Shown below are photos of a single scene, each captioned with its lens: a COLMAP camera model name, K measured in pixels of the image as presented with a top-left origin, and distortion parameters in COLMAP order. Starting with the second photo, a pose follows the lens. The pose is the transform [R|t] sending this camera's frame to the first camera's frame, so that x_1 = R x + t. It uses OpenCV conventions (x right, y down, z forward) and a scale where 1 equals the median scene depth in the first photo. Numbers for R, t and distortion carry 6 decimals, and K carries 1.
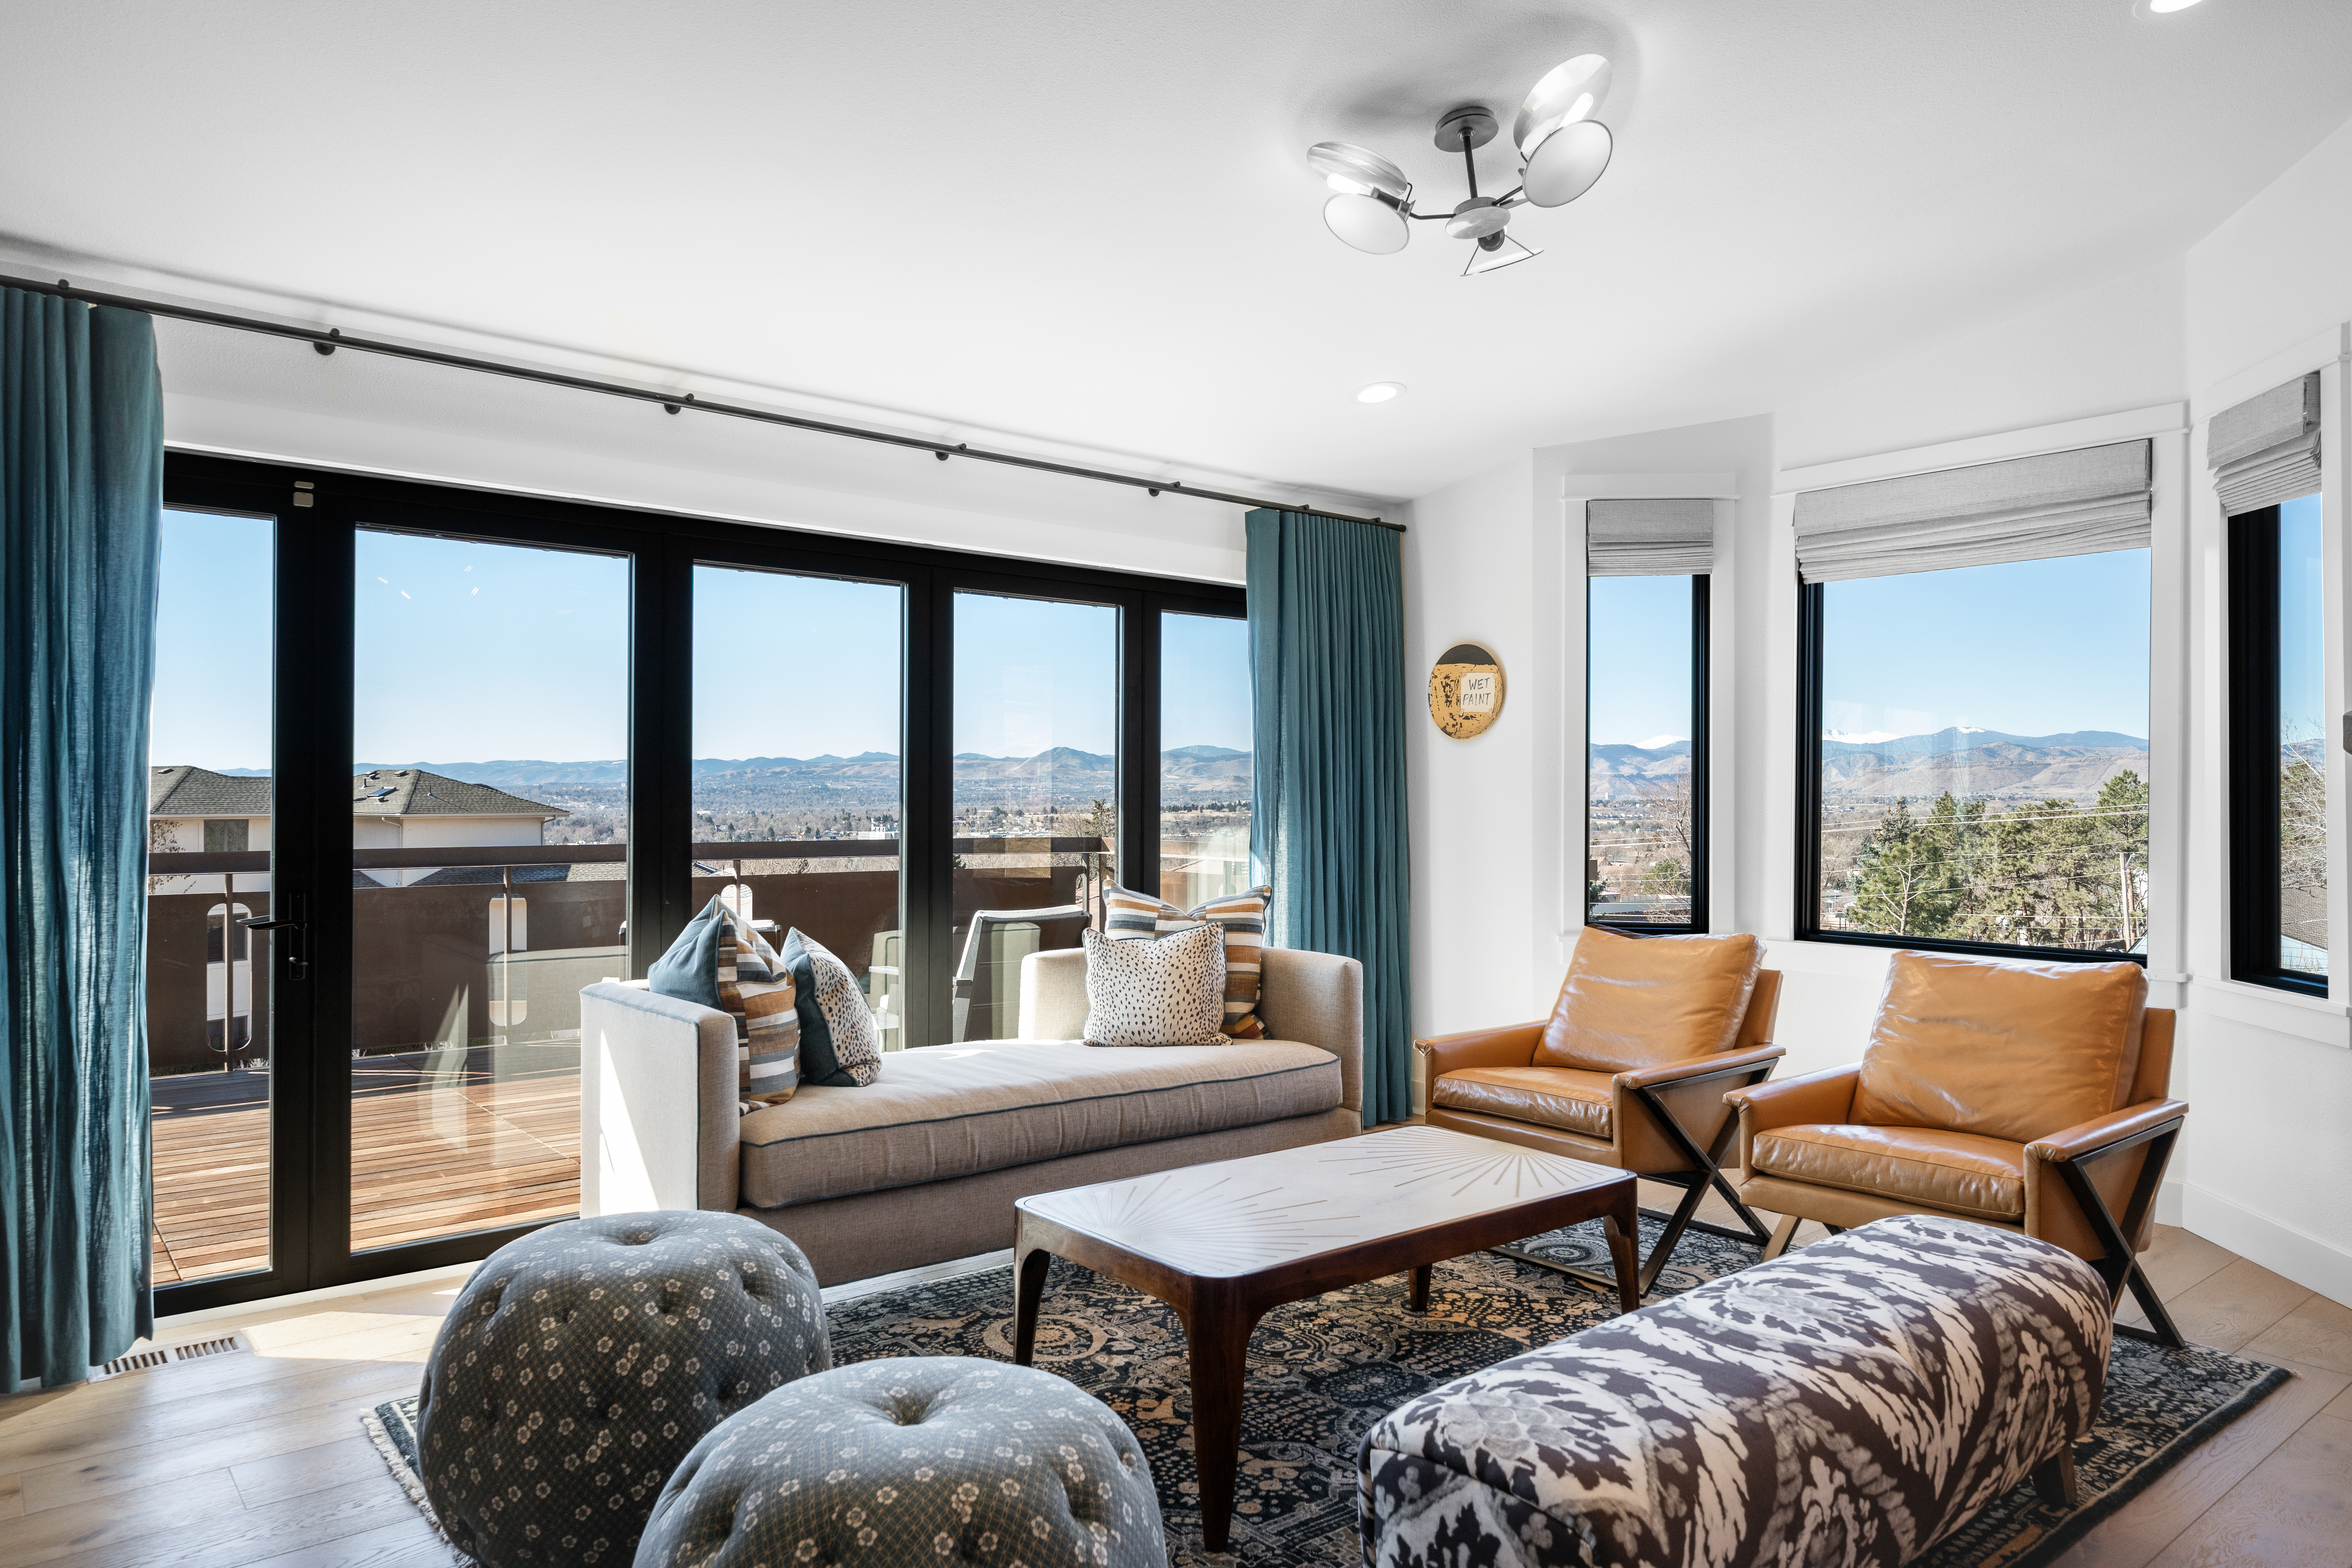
lens RADIAL K [[1505.2, 0, 1176.2], [0, 1505.2, 790.9], [0, 0, 1]] dist [0.003585, 0.001010]
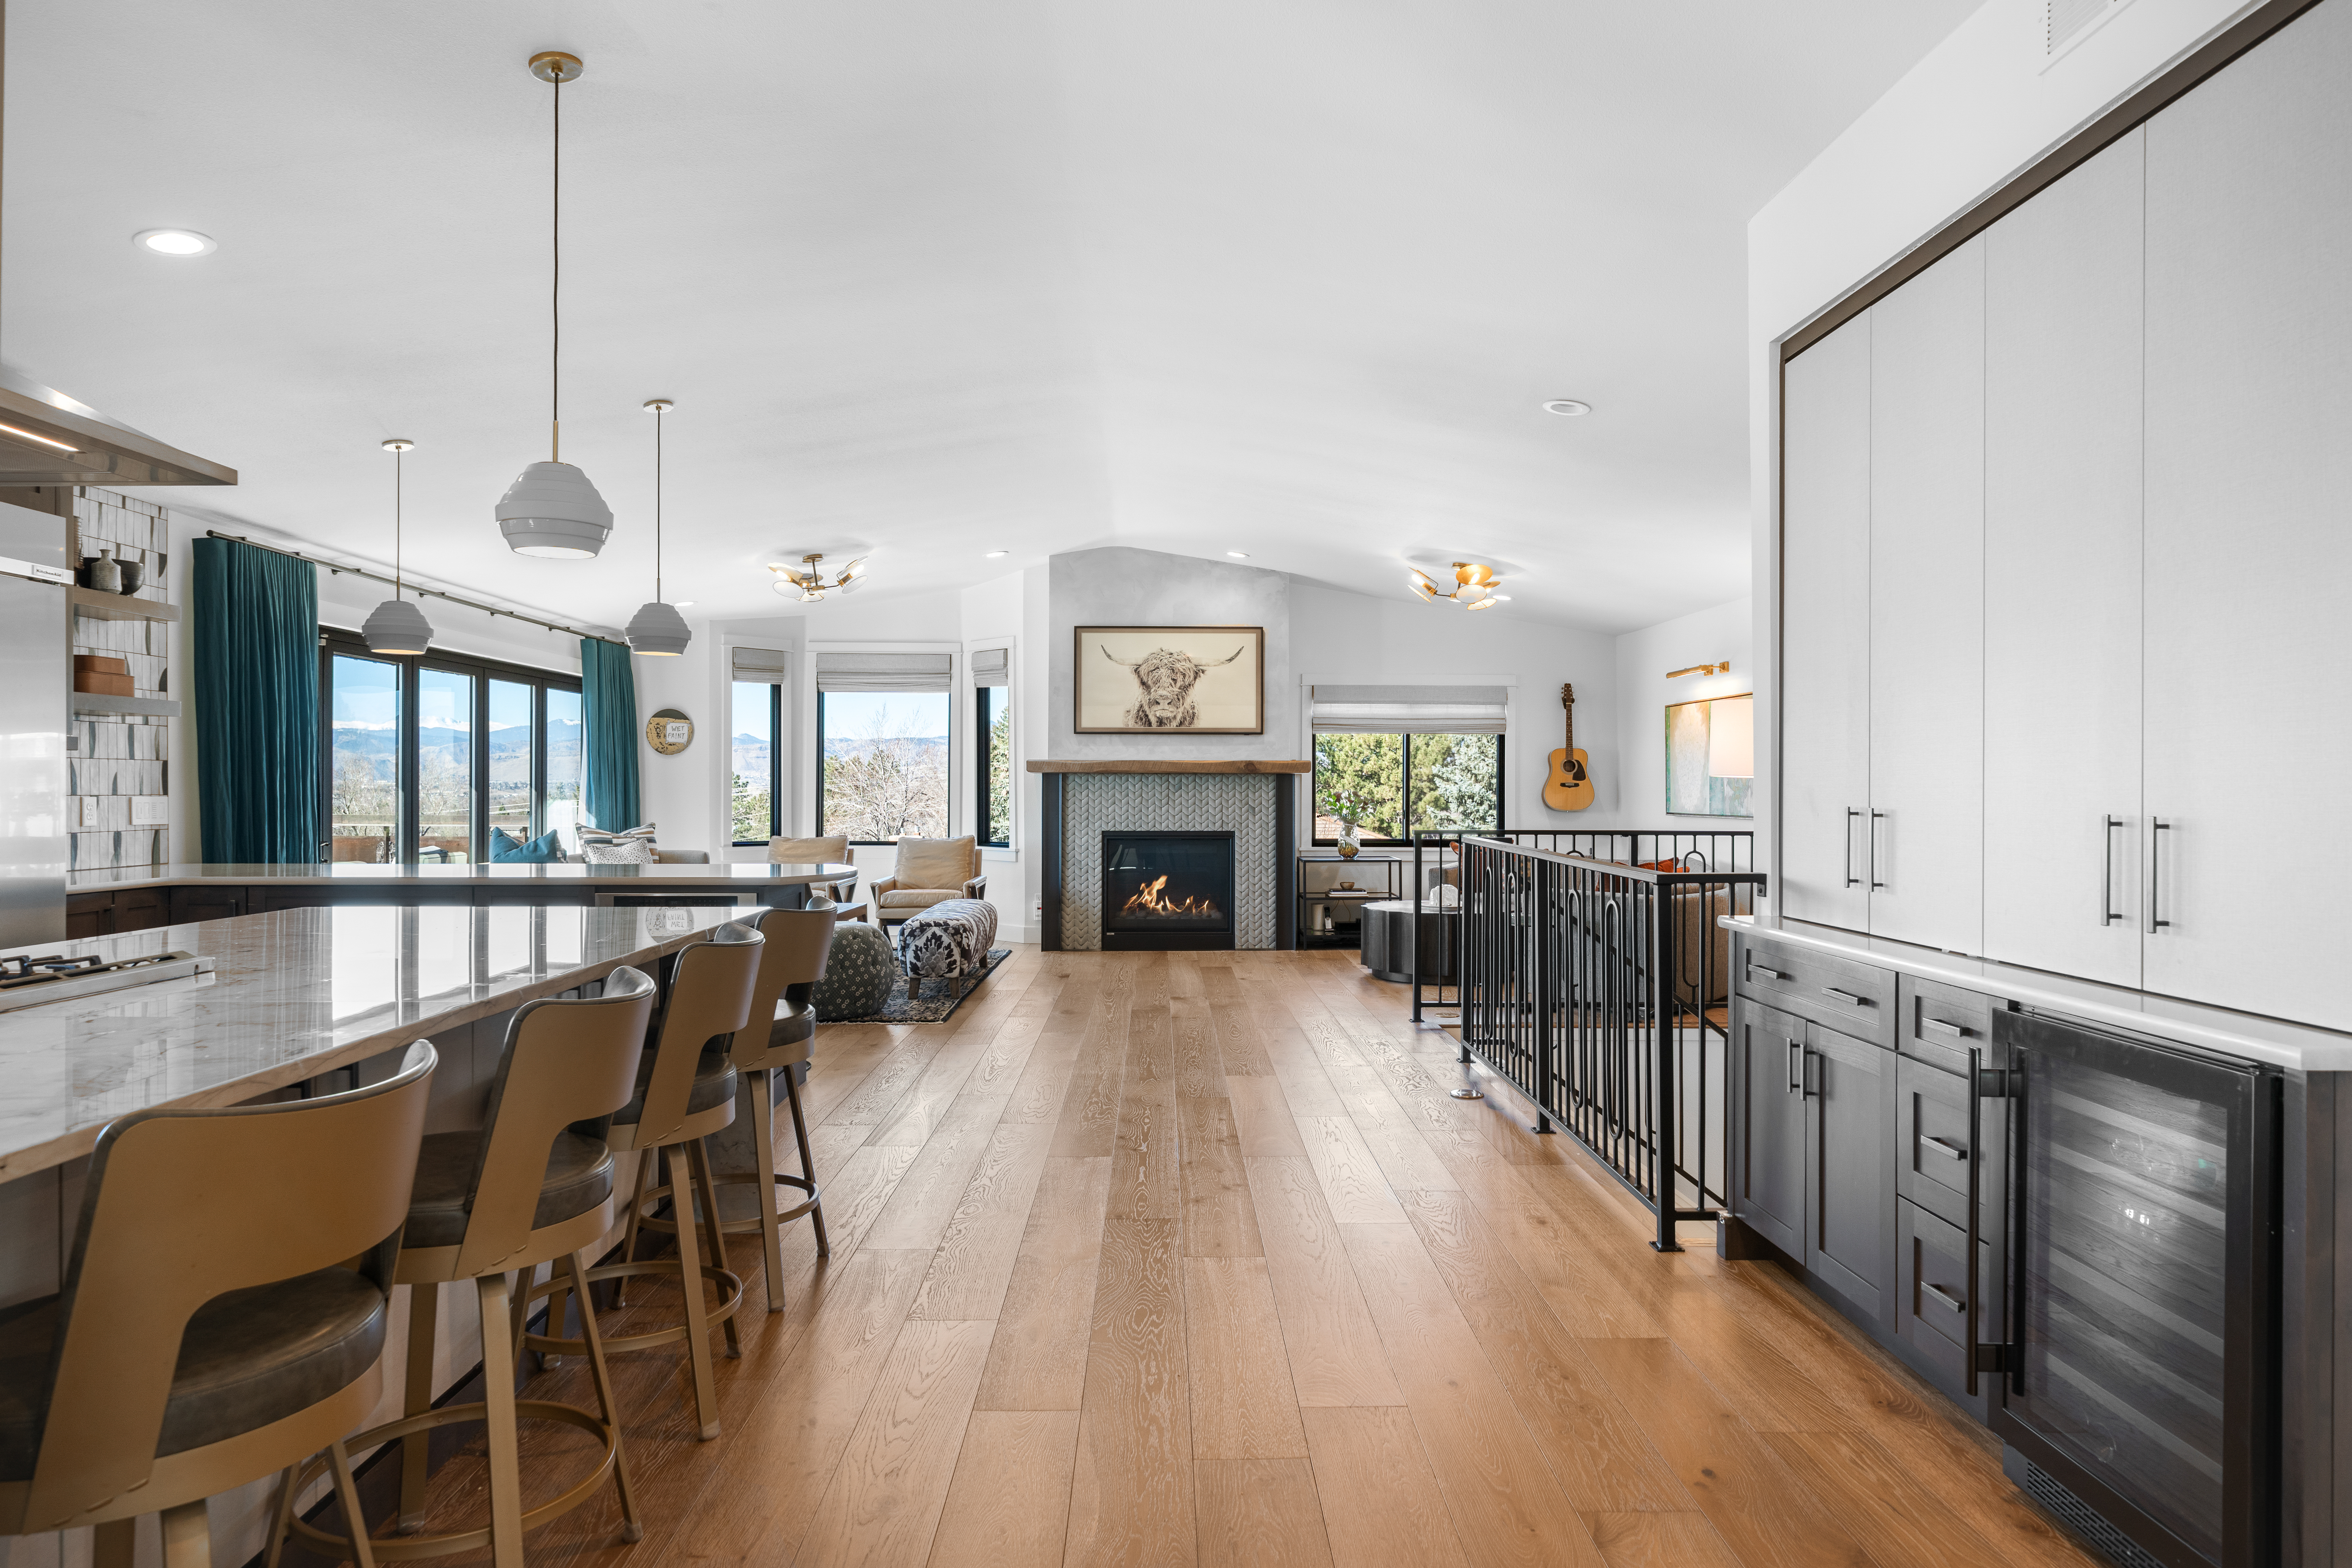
lens RADIAL K [[1421.0, 0, 1176.2], [0, 1421.0, 786.7], [0, 0, 1]] dist [-0.000041, -0.000014]
pose [[0.626788, -0.001158, 0.779189, -0.941084], [-0.004418, 0.999978, 0.005040, -0.003888], [-0.779177, -0.006601, 0.626769, -0.803732]]
